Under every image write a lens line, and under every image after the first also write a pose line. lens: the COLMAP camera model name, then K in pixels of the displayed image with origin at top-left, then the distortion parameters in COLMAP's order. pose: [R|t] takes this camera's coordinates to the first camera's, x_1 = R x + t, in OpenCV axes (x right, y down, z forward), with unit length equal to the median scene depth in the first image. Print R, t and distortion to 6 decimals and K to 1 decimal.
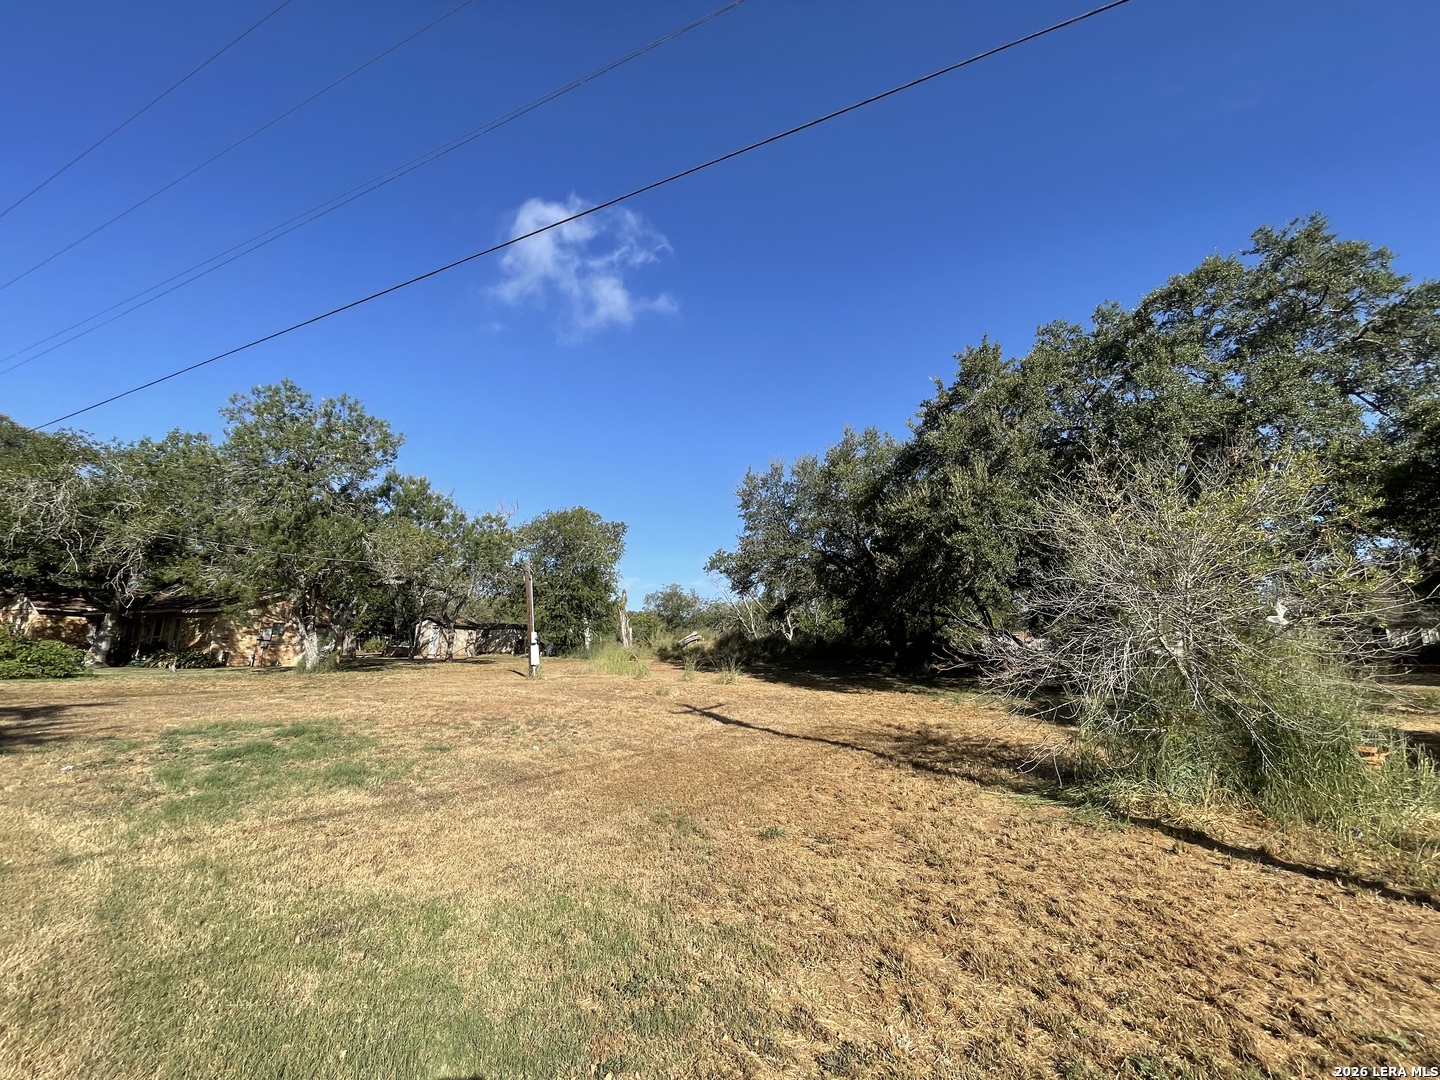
lens RADIAL K [[582.7, 0, 721.9], [0, 582.7, 540.9], [0, 0, 1]] dist [-0.004558, -0.000084]
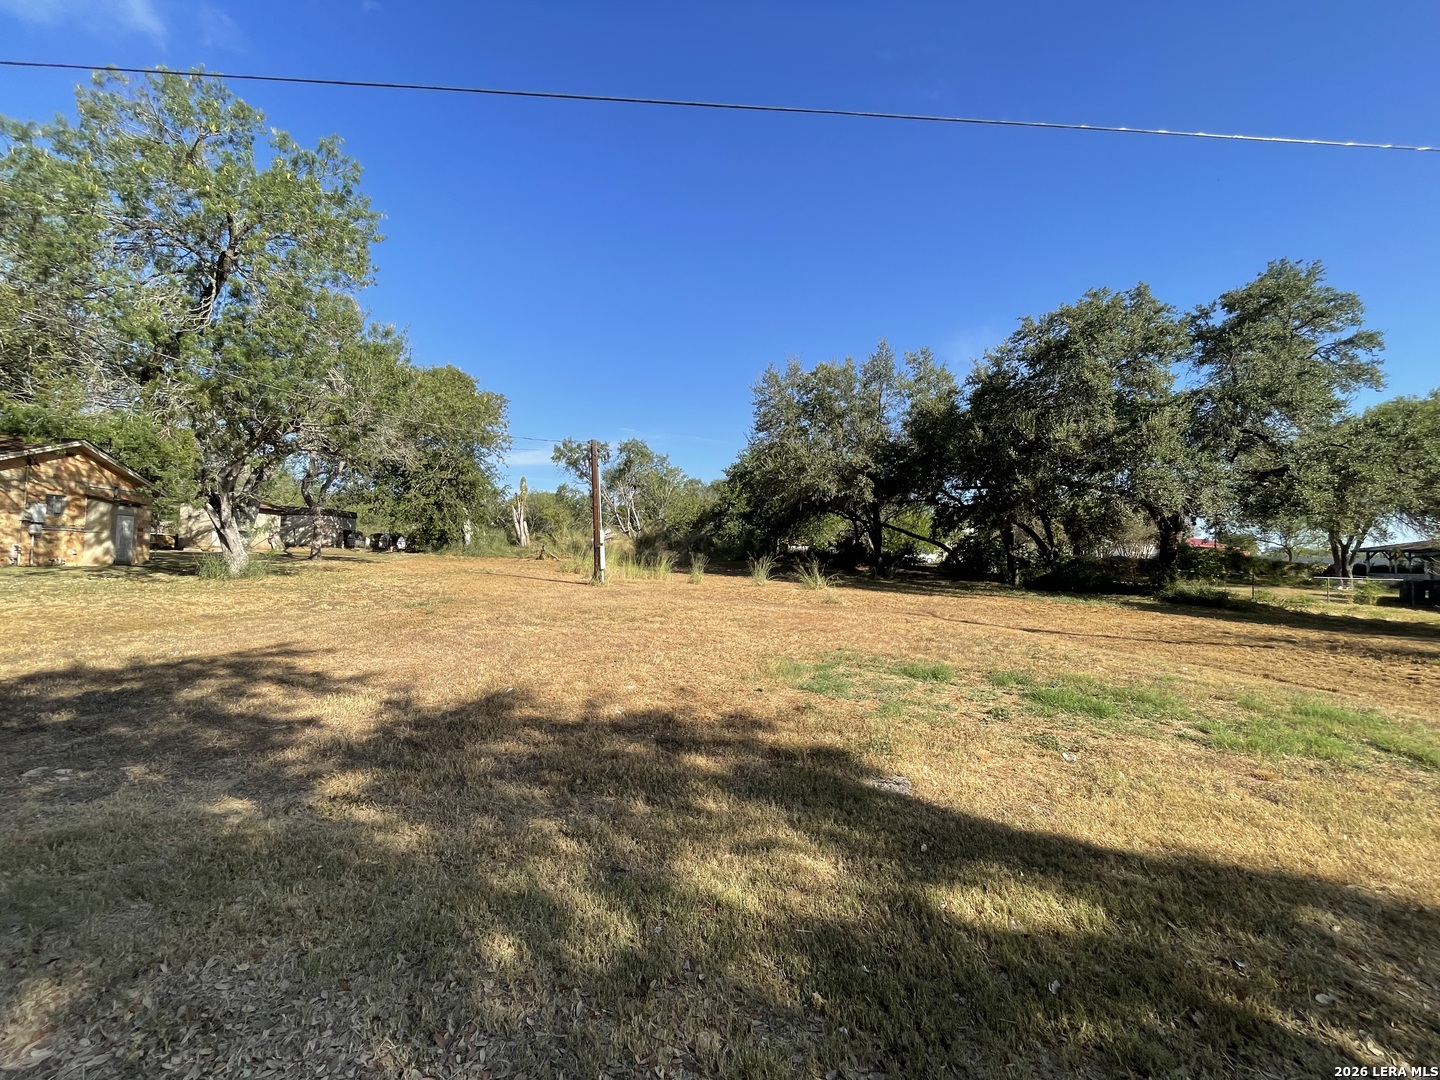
lens RADIAL K [[582.7, 0, 721.9], [0, 582.7, 540.9], [0, 0, 1]] dist [-0.004558, -0.000084]
pose [[0.878551, 0.028123, 0.476821, -0.437500], [-0.111434, 0.982786, 0.147355, 0.025124], [-0.464469, -0.182593, 0.866561, 0.161400]]
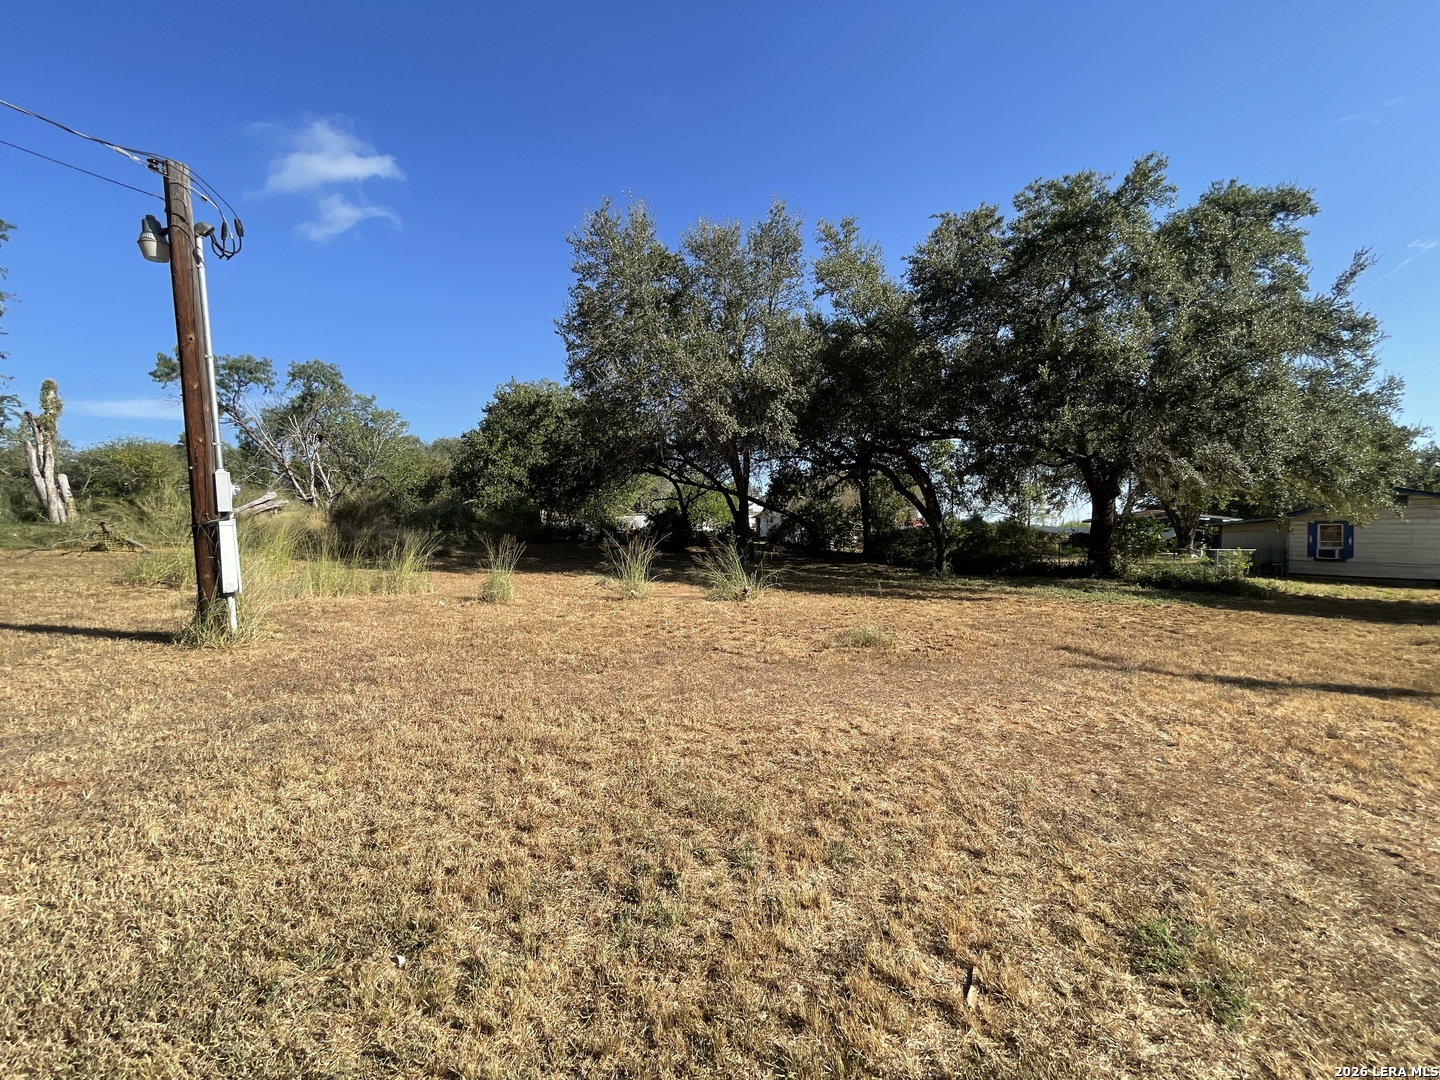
lens RADIAL K [[582.7, 0, 721.9], [0, 582.7, 540.9], [0, 0, 1]] dist [-0.004558, -0.000084]
pose [[0.577616, -0.008040, 0.816269, -0.316205], [-0.162574, 0.978787, 0.124683, 0.092380], [-0.799956, -0.204724, 0.564055, 0.514051]]
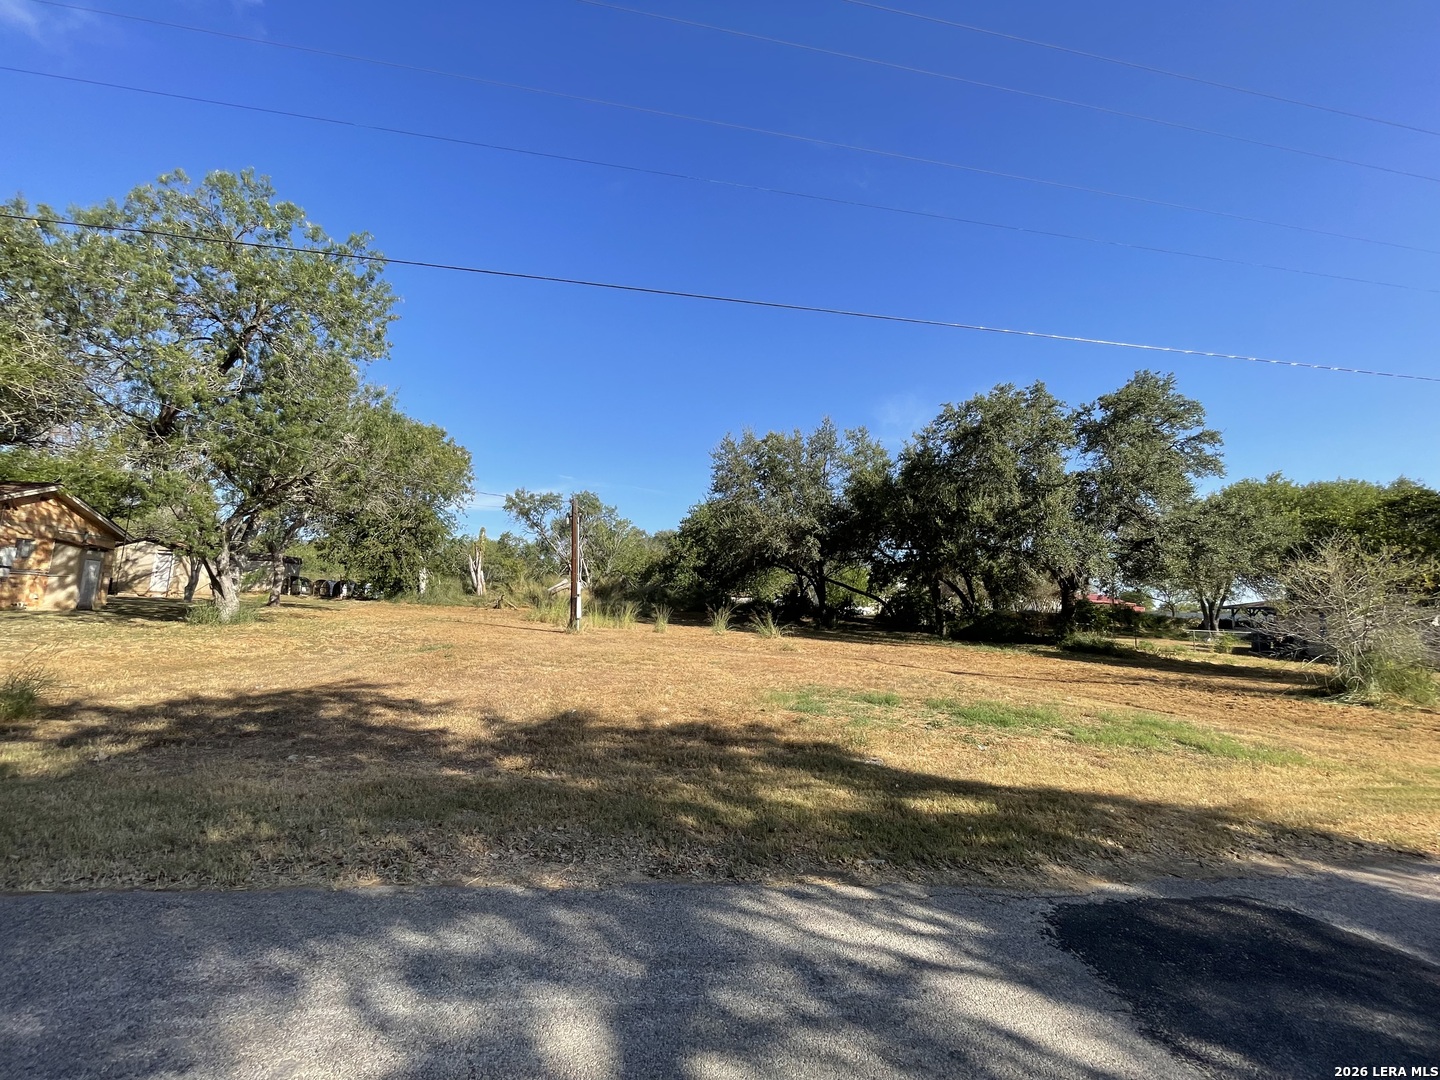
lens RADIAL K [[582.7, 0, 721.9], [0, 582.7, 540.9], [0, 0, 1]] dist [-0.004558, -0.000084]
pose [[0.821792, 0.088201, 0.562919, -0.502112], [-0.139348, 0.989057, 0.048461, 0.016677], [-0.552485, -0.118266, 0.825090, 0.118747]]
